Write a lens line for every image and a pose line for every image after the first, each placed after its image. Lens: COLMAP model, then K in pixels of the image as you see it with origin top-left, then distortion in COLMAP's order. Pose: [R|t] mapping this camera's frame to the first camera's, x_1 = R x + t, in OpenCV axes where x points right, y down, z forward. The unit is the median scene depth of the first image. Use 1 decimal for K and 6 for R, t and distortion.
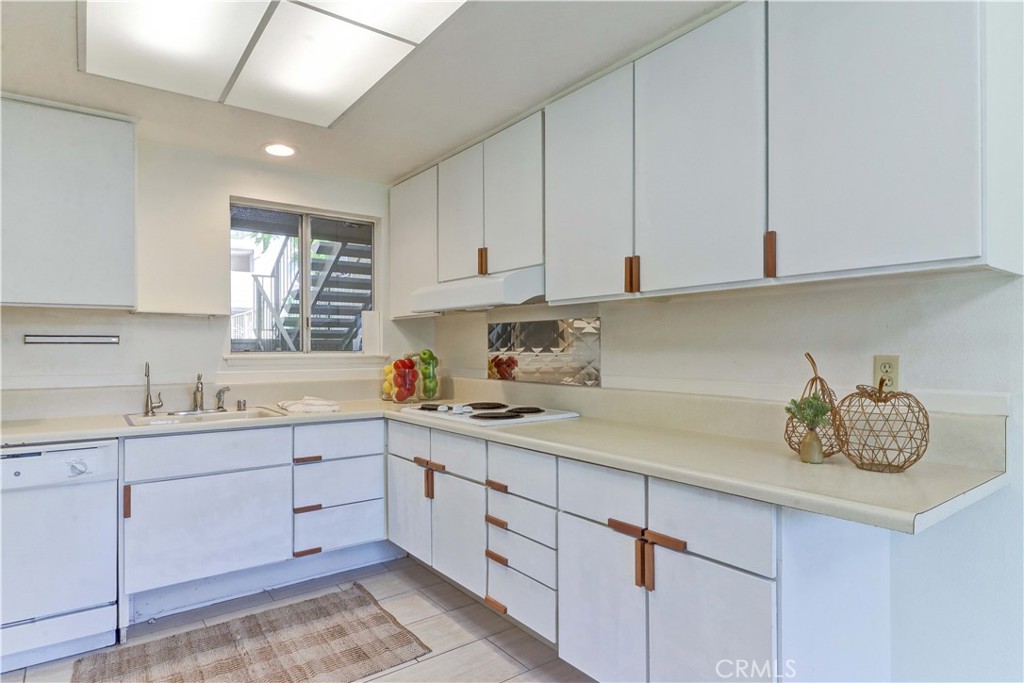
lens RADIAL K [[570.6, 0, 520.9], [0, 570.6, 347.2], [0, 0, 1]] dist [-0.001079, -0.000876]
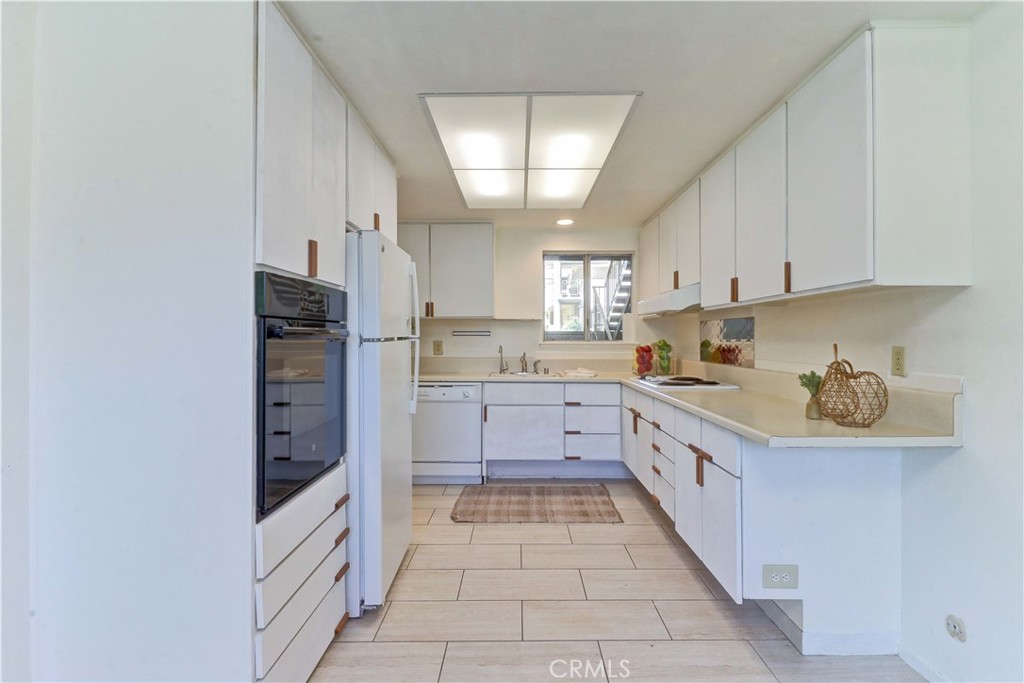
lens RADIAL K [[493.3, 0, 520.6], [0, 493.3, 334.0], [0, 0, 1]] dist [-0.002535, -0.000958]
pose [[0.794169, -0.000673, -0.607696, 0.393079], [-0.002801, 0.999985, -0.004769, -0.004008], [0.607690, 0.005490, 0.794155, -0.264394]]
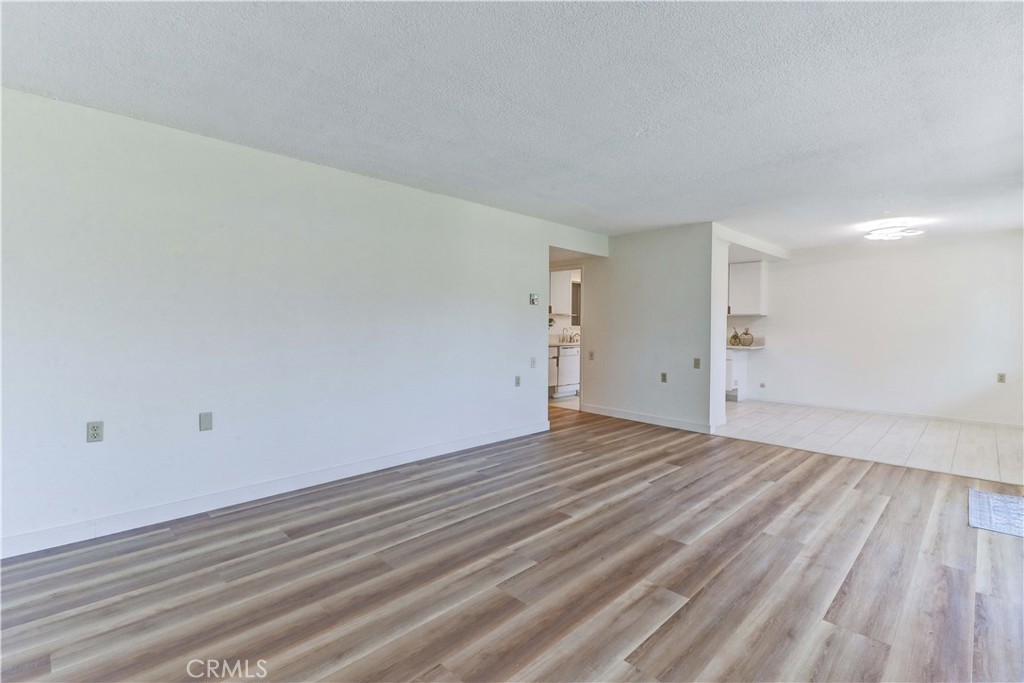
lens RADIAL K [[478.7, 0, 528.7], [0, 478.7, 328.5], [0, 0, 1]] dist [0.015817, -0.007671]
pose [[0.986961, 0.009706, 0.160664, -1.390990], [-0.011467, 0.999884, 0.010034, -0.000734], [-0.160548, -0.011746, 0.986958, -2.063035]]
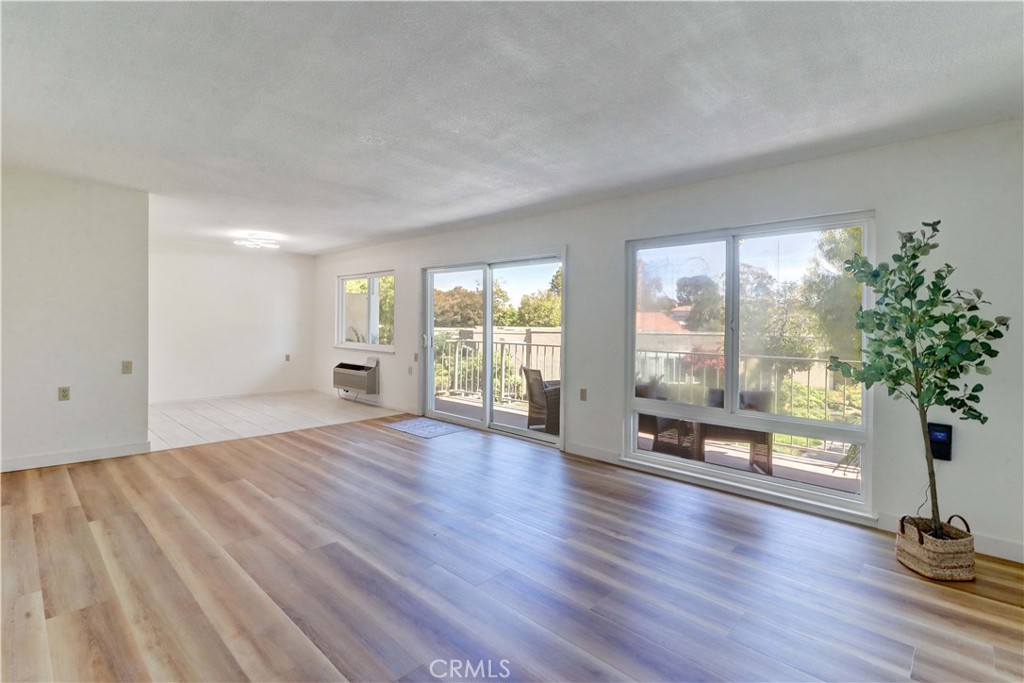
lens RADIAL K [[468.5, 0, 521.4], [0, 468.5, 336.9], [0, 0, 1]] dist [0.015481, -0.008855]
pose [[-0.177943, -0.023010, 0.983772, -2.113768], [-0.020772, 0.999592, 0.019623, -0.000675], [-0.983822, -0.016943, -0.178349, -1.179132]]
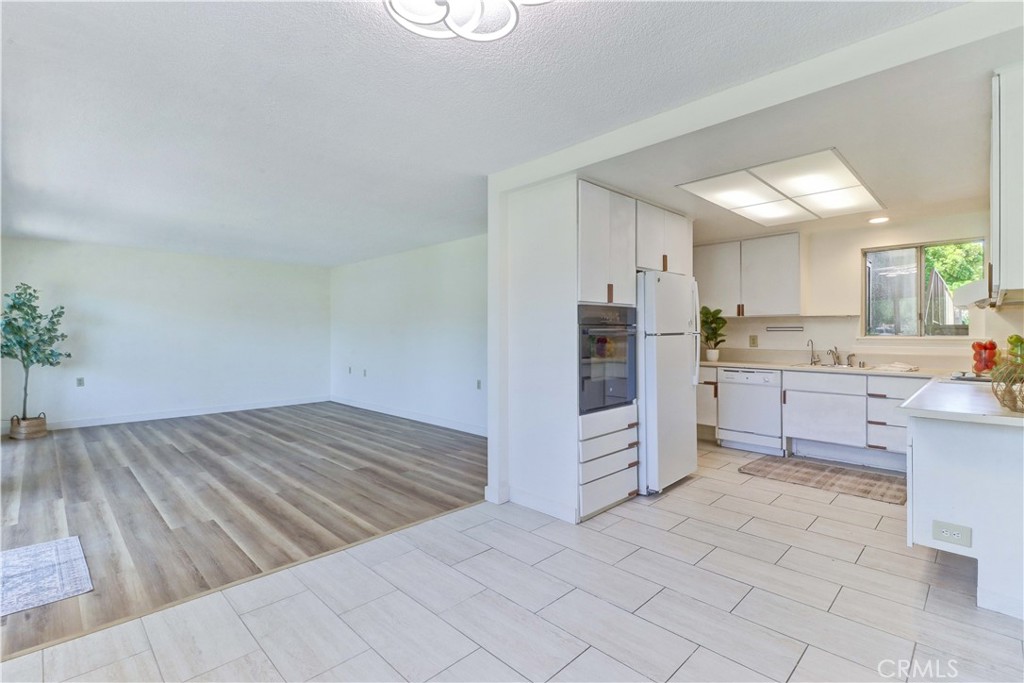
lens RADIAL K [[480.5, 0, 517.4], [0, 480.5, 342.6], [0, 0, 1]] dist [-0.000263, -0.001324]
pose [[0.133227, 0.023864, -0.990798, 0.955183], [0.002007, 0.999702, 0.024348, -0.008442], [0.991083, -0.005232, 0.133140, -0.317423]]
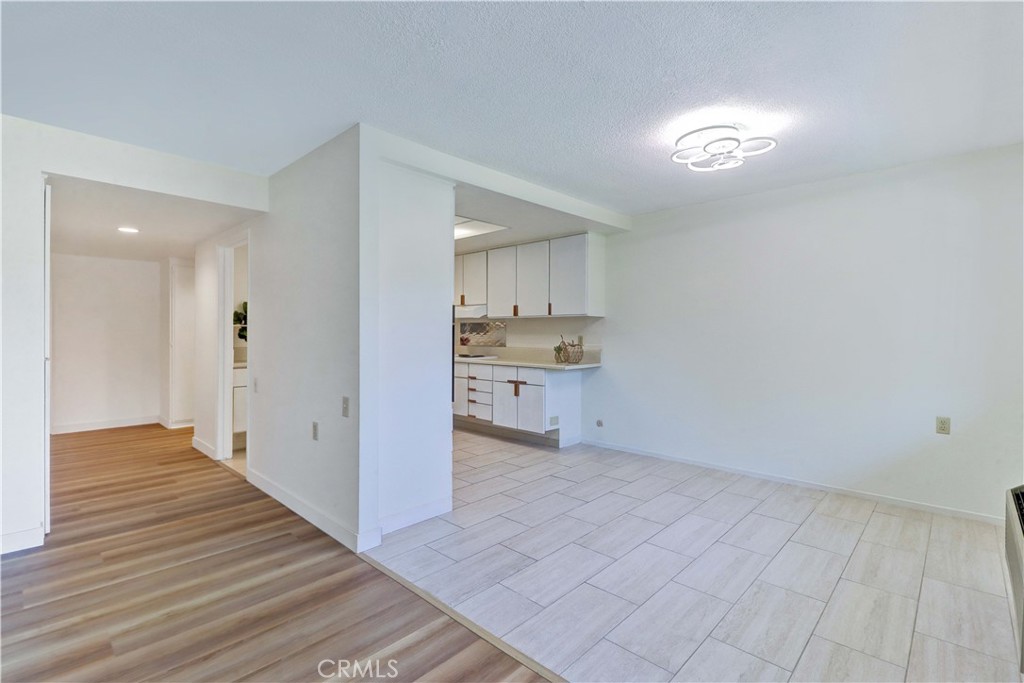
lens RADIAL K [[475.0, 0, 528.0], [0, 475.0, 333.0], [0, 0, 1]] dist [0.032171, -0.020551]
pose [[0.983870, 0.006525, 0.178764, -0.162952], [-0.007168, 0.999970, 0.002950, -0.006347], [-0.178740, -0.004184, 0.983887, -1.248668]]
